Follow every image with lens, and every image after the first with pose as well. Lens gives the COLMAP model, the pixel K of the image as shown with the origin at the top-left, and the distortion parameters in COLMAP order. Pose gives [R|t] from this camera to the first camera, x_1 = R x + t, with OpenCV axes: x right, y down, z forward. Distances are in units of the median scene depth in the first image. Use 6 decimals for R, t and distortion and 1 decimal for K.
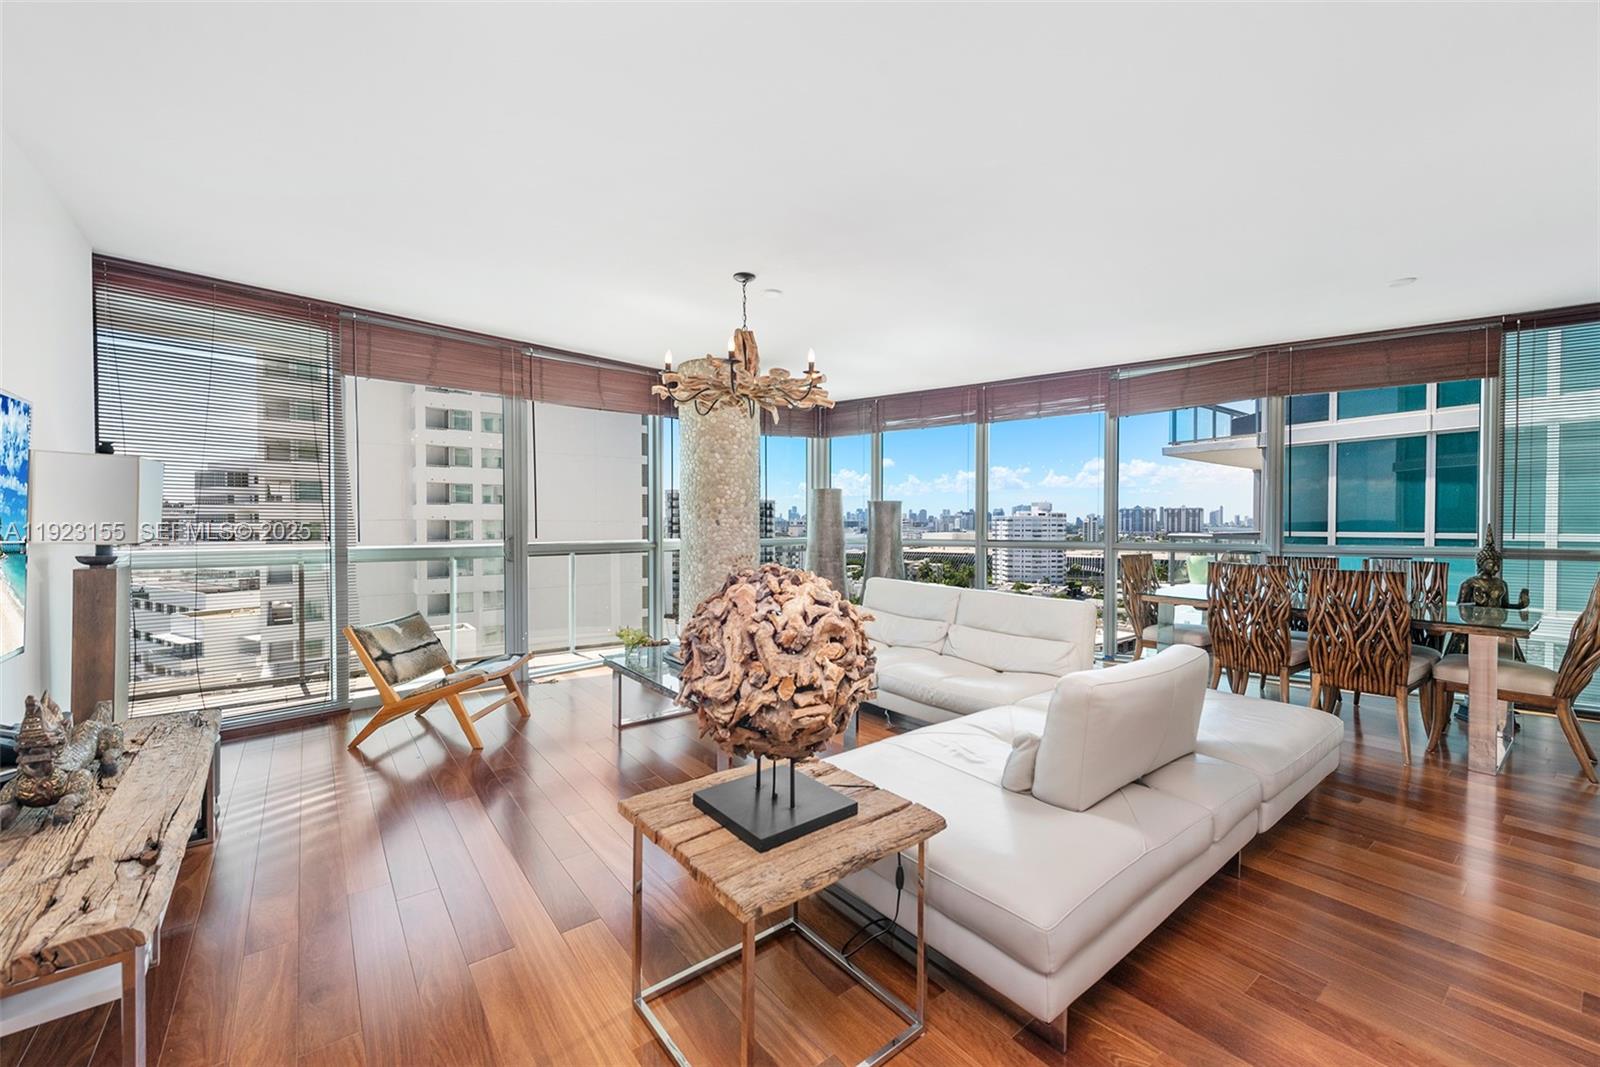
lens RADIAL K [[631.2, 0, 800.0], [0, 631.2, 533.5], [0, 0, 1]] dist [-0.000942, -0.000072]
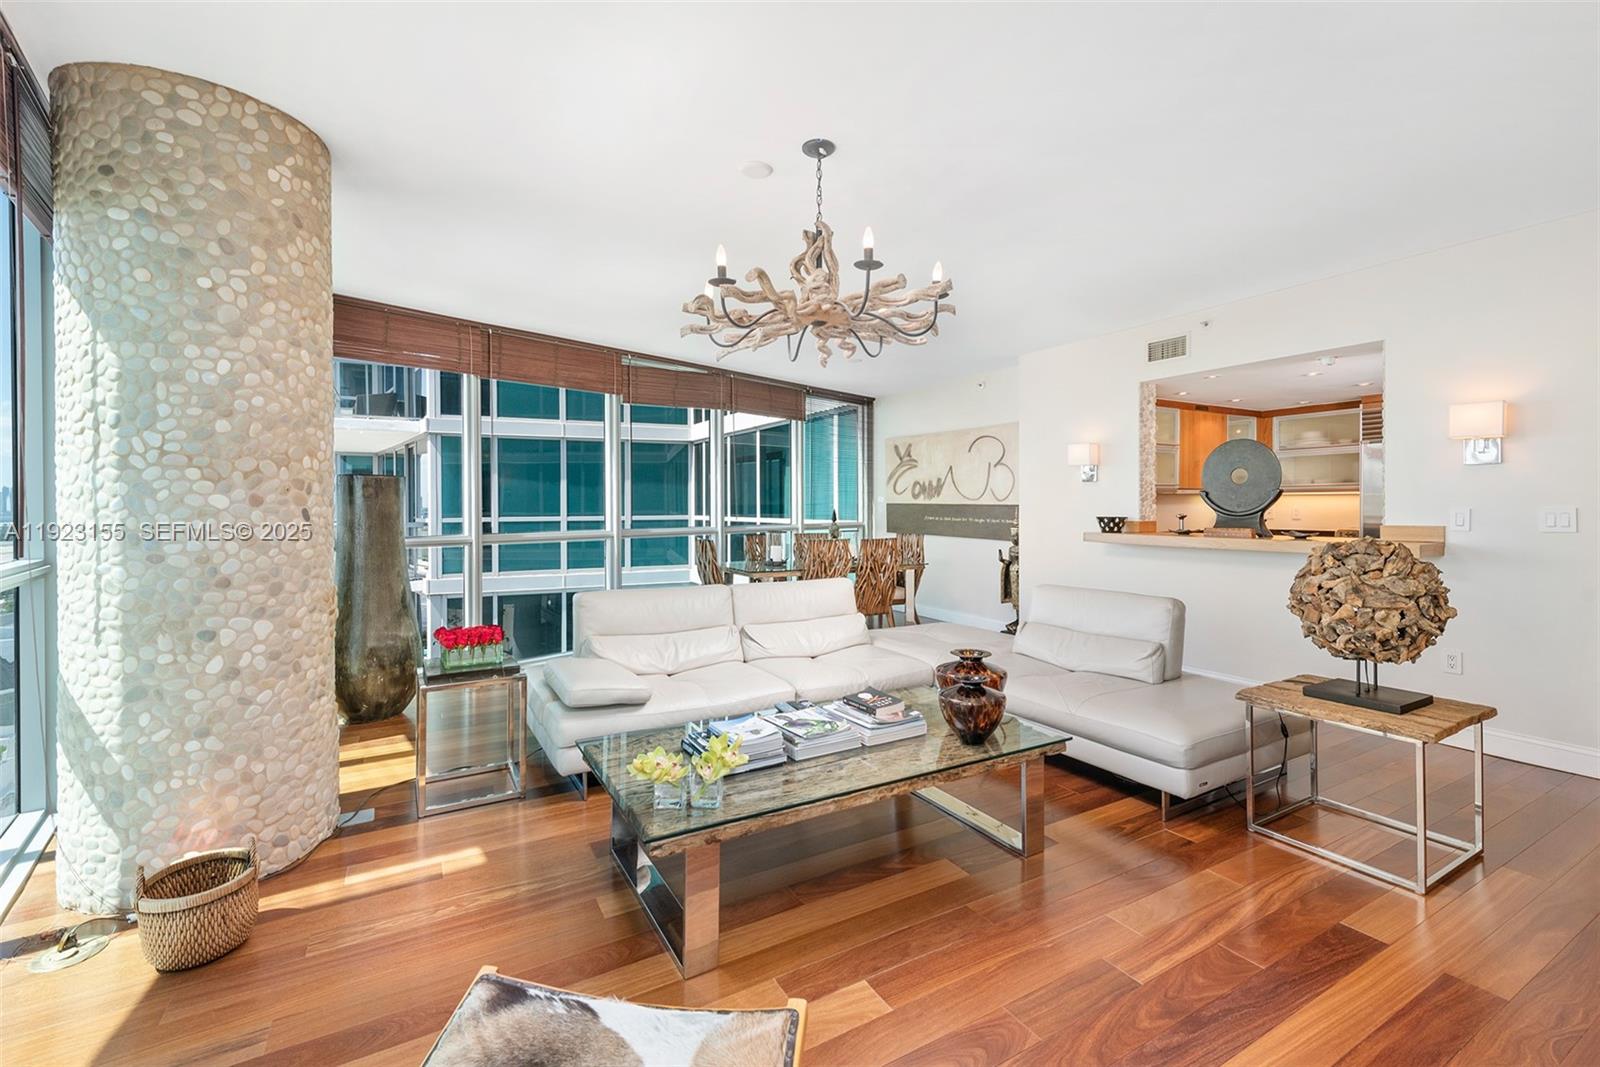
lens RADIAL K [[665.6, 0, 800.5], [0, 665.6, 506.4], [0, 0, 1]] dist [0.000141, 0.000002]
pose [[0.166054, -0.001604, 0.986115, -0.510721], [0.022866, 0.999736, -0.002224, -0.014377], [-0.985851, 0.022917, 0.166047, 0.599107]]
